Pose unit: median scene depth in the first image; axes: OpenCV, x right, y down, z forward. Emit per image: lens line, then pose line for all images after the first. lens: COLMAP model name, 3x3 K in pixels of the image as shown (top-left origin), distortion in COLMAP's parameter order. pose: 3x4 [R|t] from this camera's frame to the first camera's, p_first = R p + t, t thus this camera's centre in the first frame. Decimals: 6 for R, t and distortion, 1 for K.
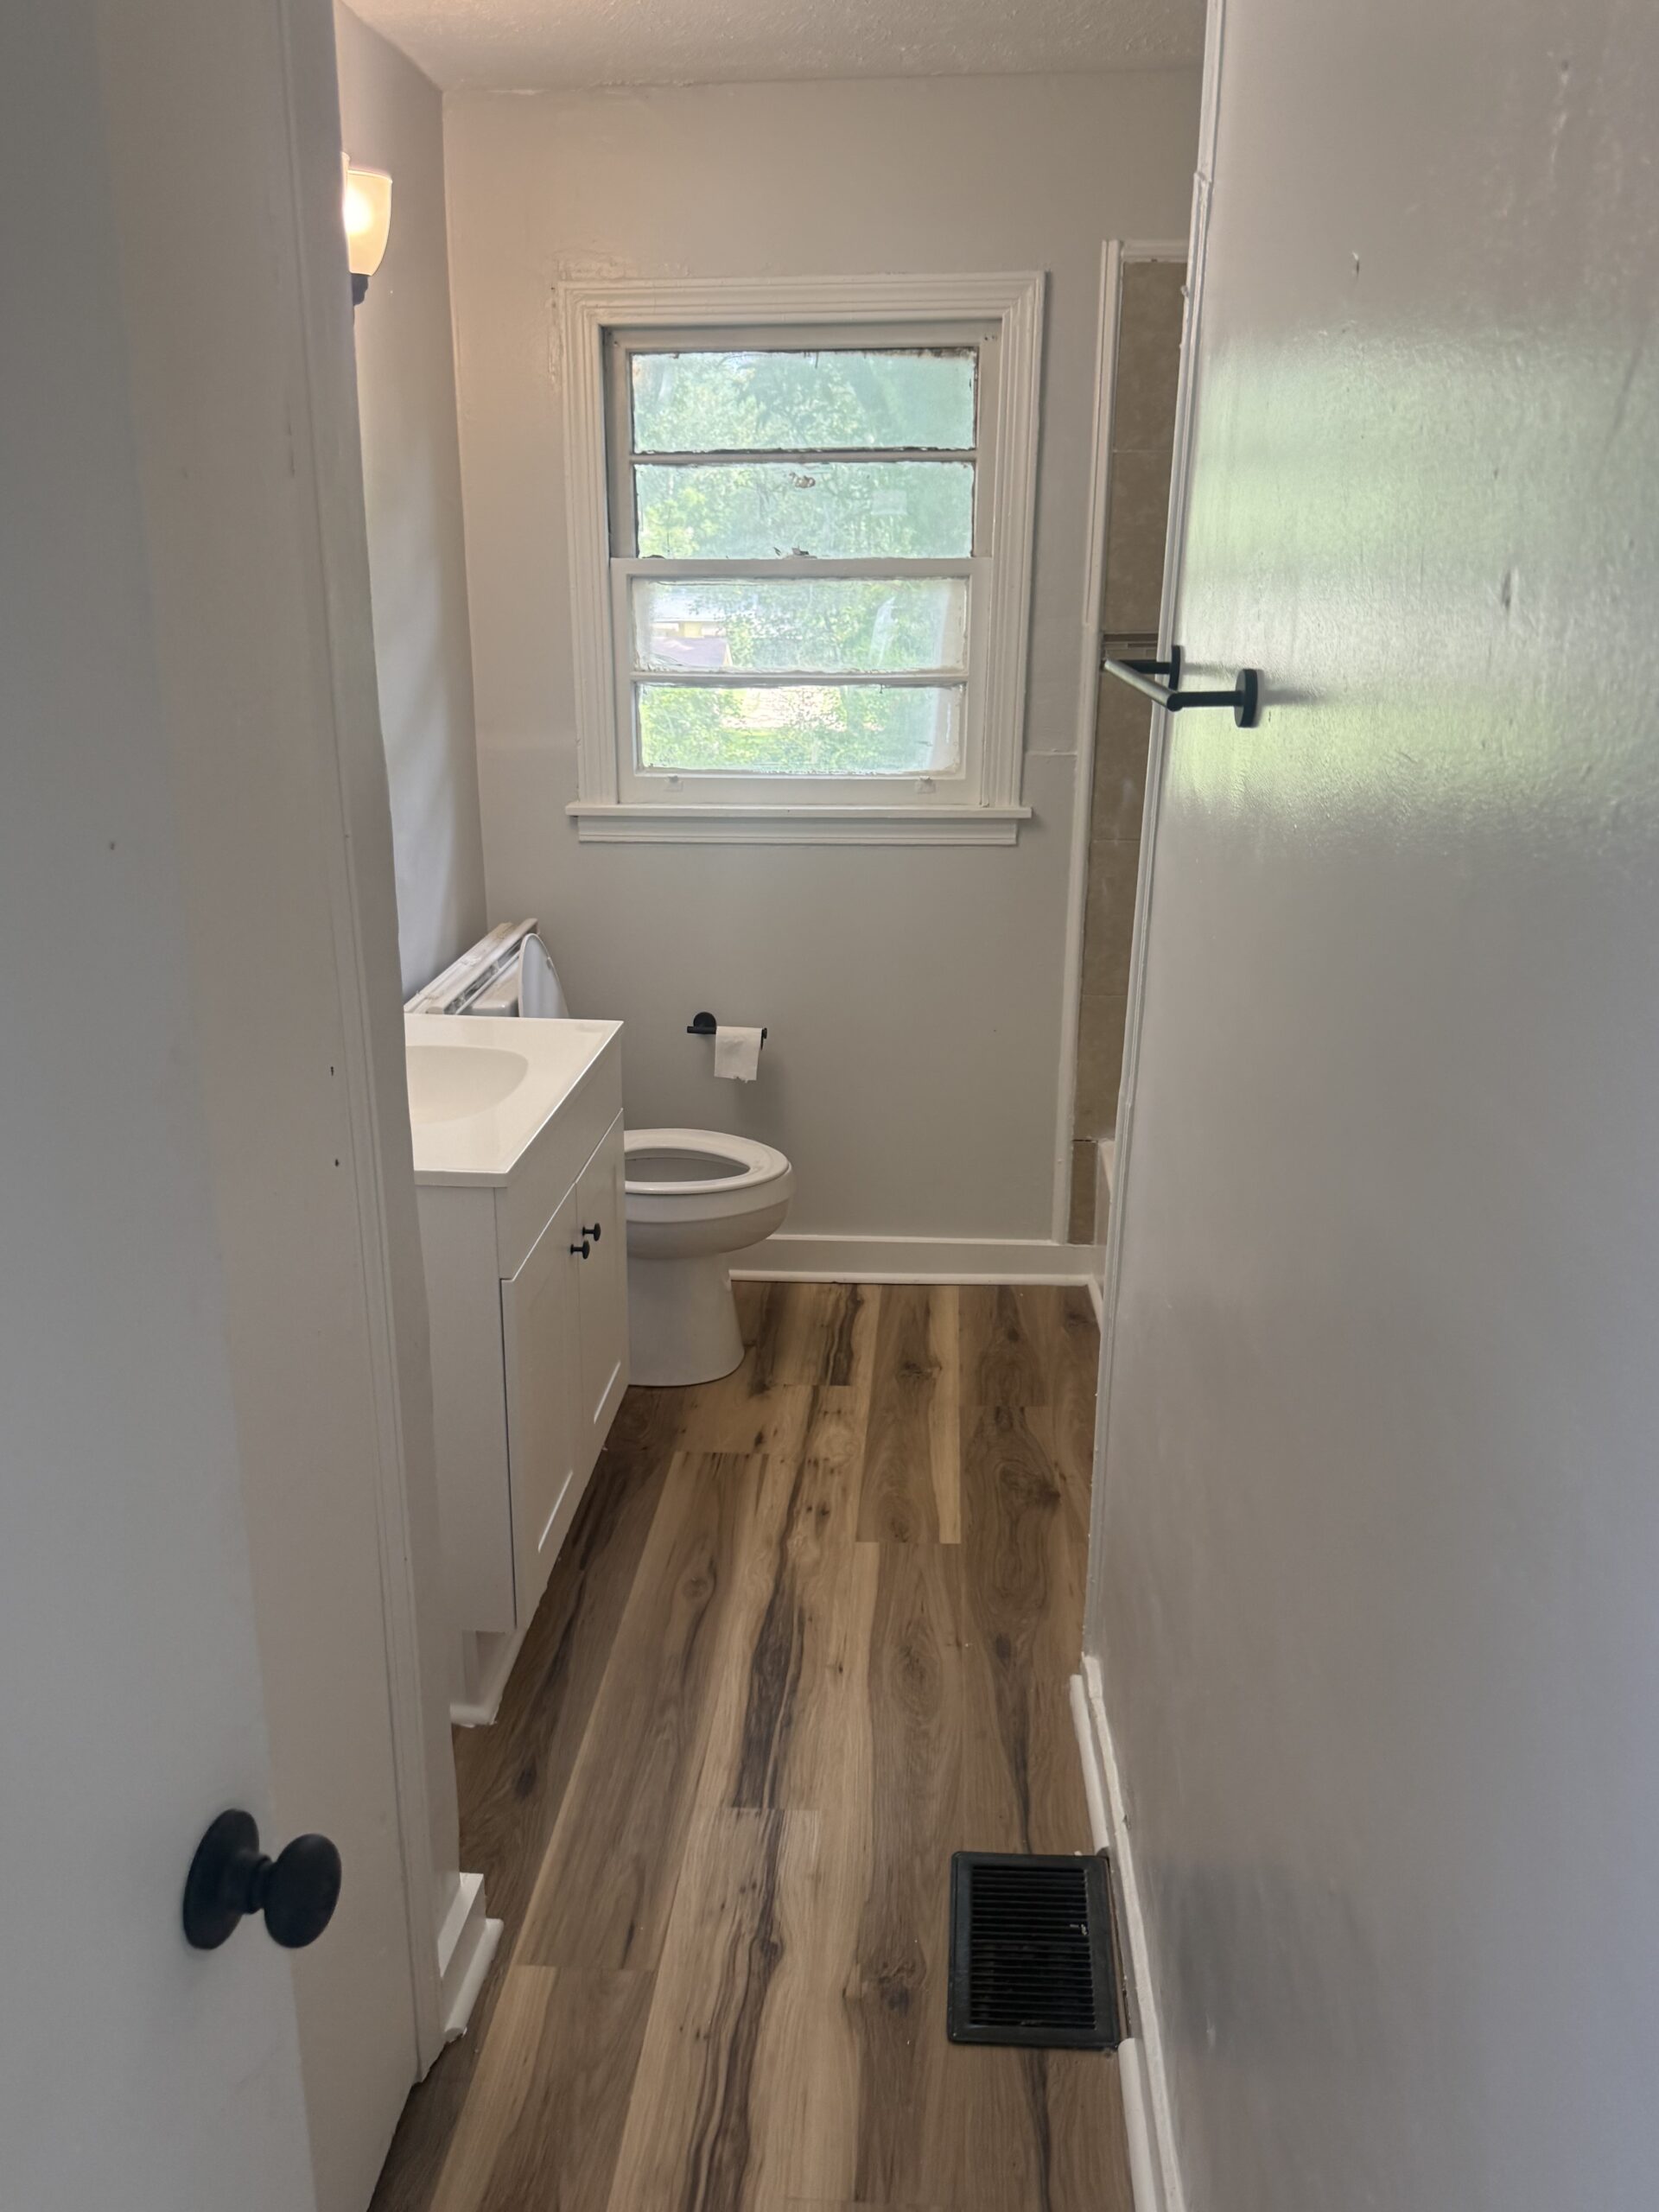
lens RADIAL K [[1673.1, 0, 806.3], [0, 1673.1, 1100.9], [0, 0, 1]] dist [0.161768, -0.342519]
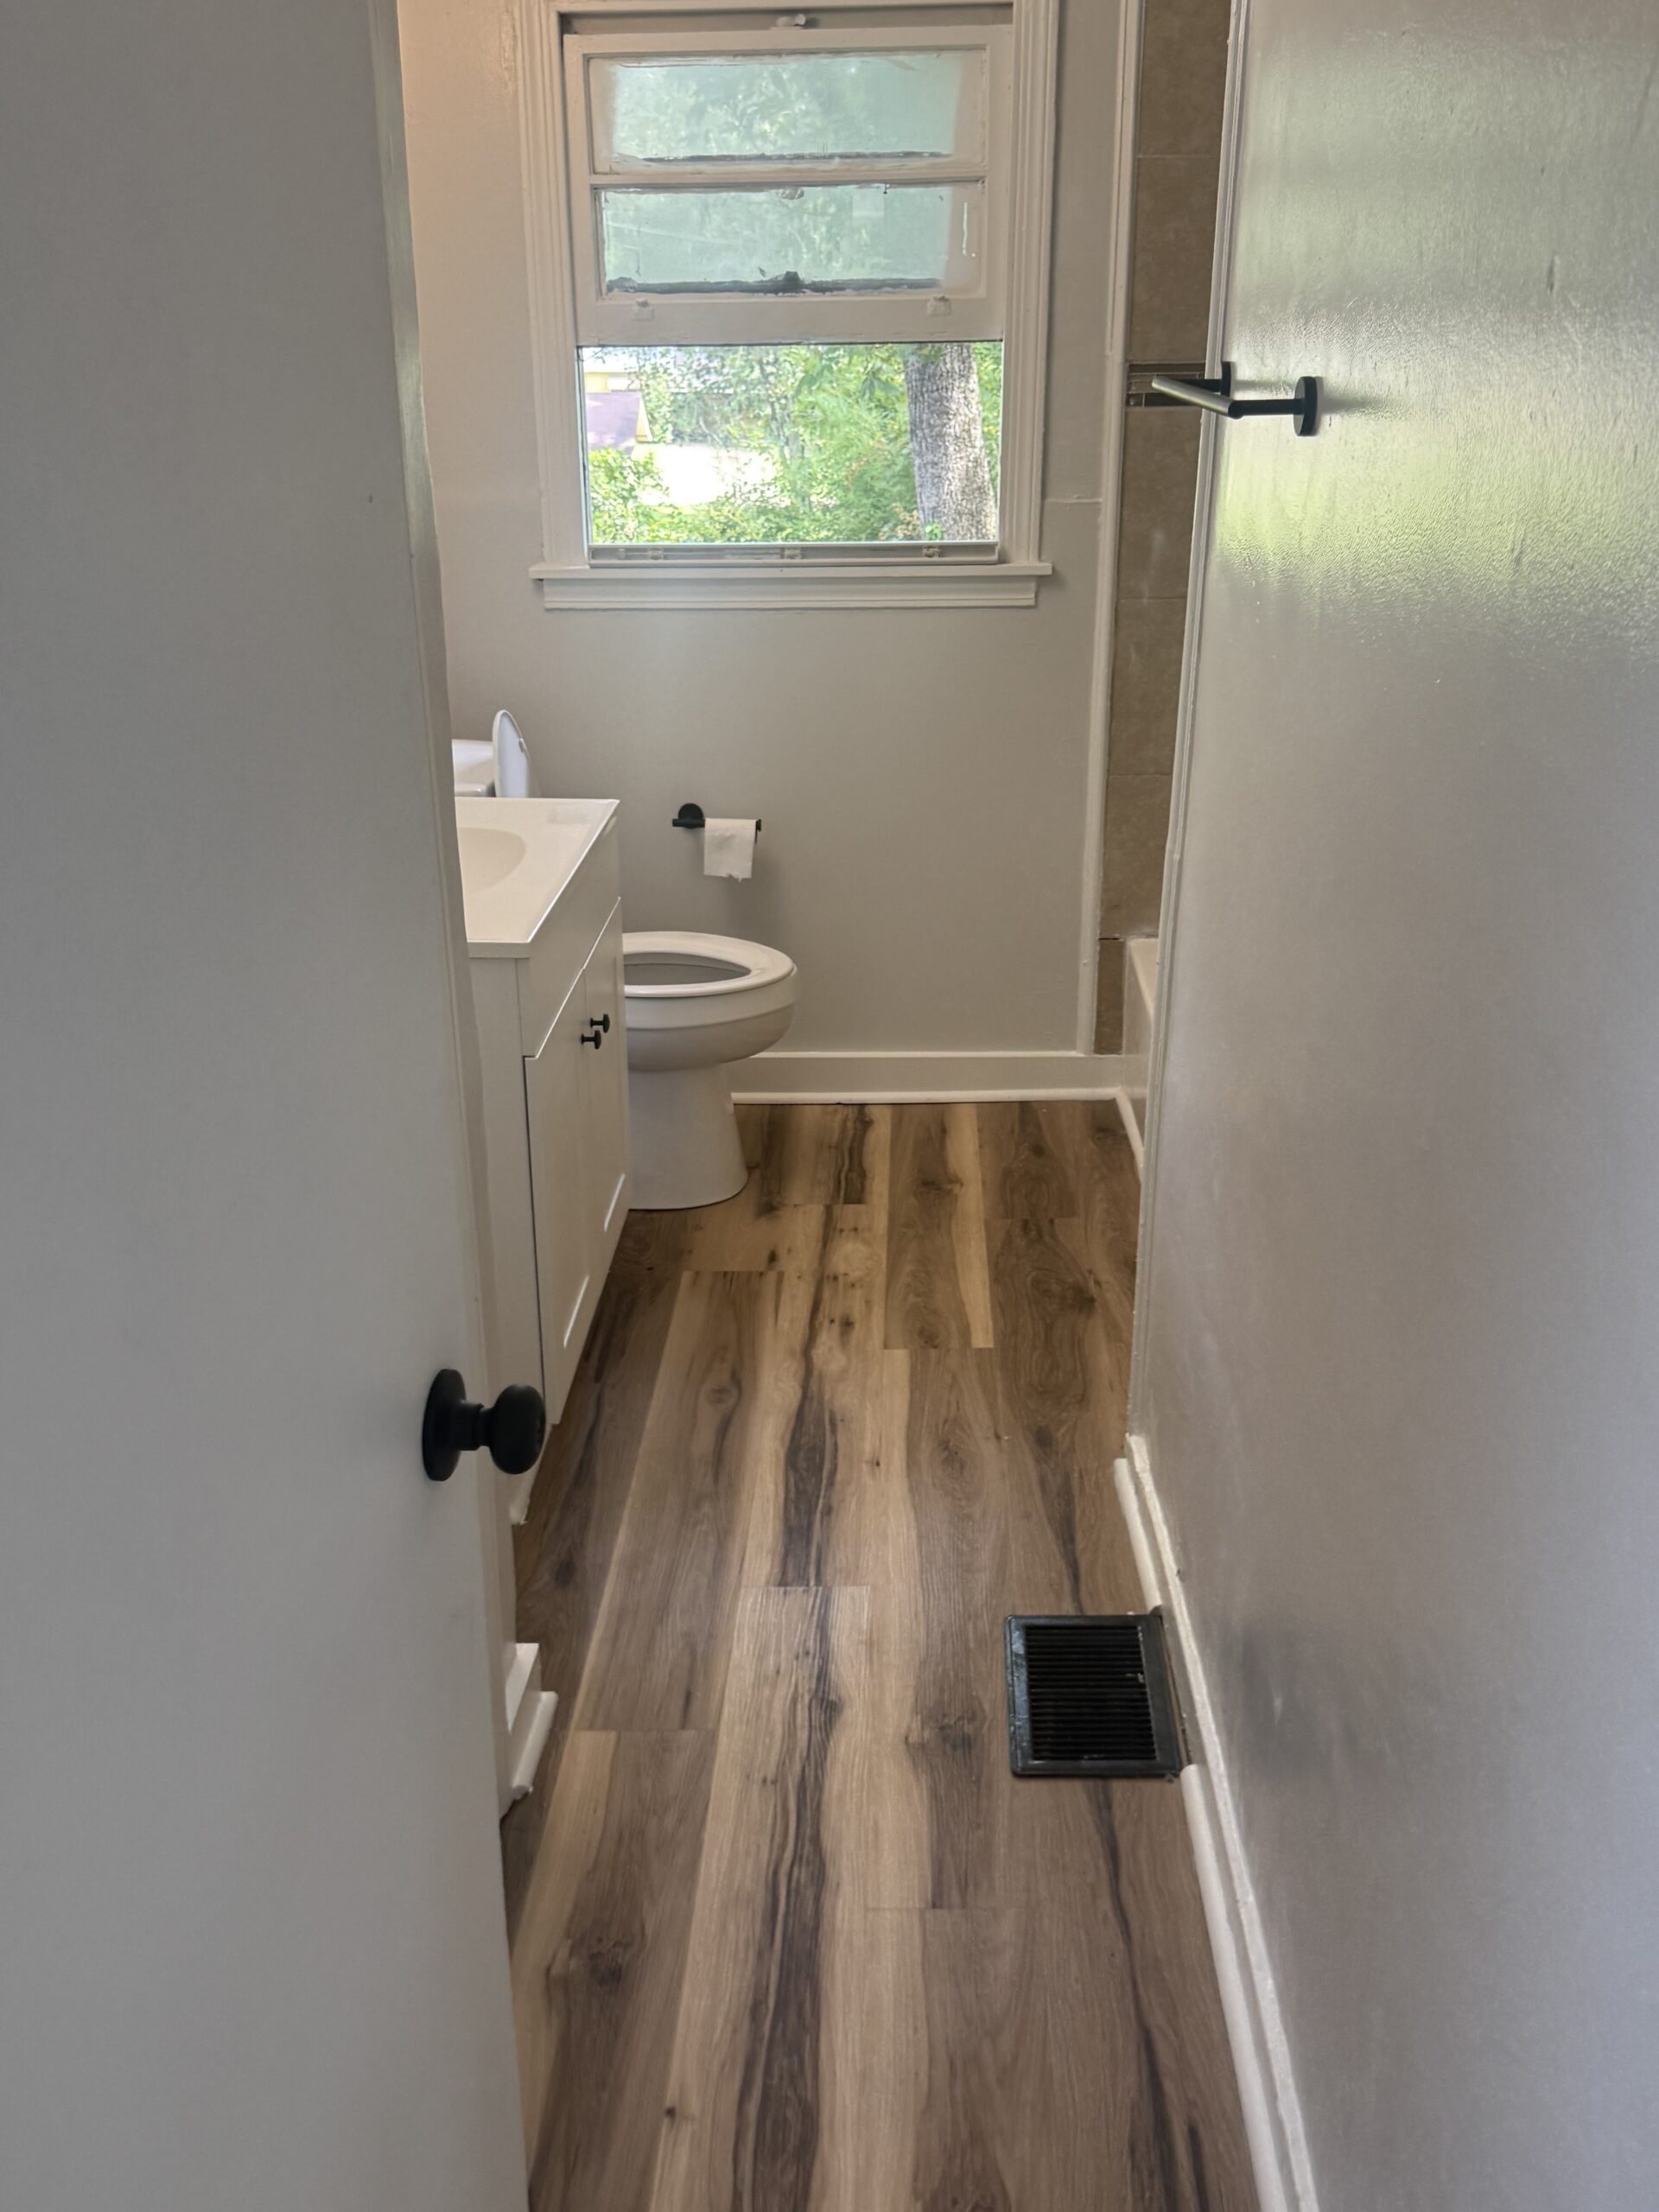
lens RADIAL K [[2002.1, 0, 829.5], [0, 2002.1, 1106.0], [0, 0, 1]] dist [0.131359, -0.248002]
pose [[0.998987, -0.024420, 0.037792, -0.046234], [0.021667, 0.997197, 0.071615, 0.049557], [-0.039435, -0.070723, 0.996716, -0.128362]]
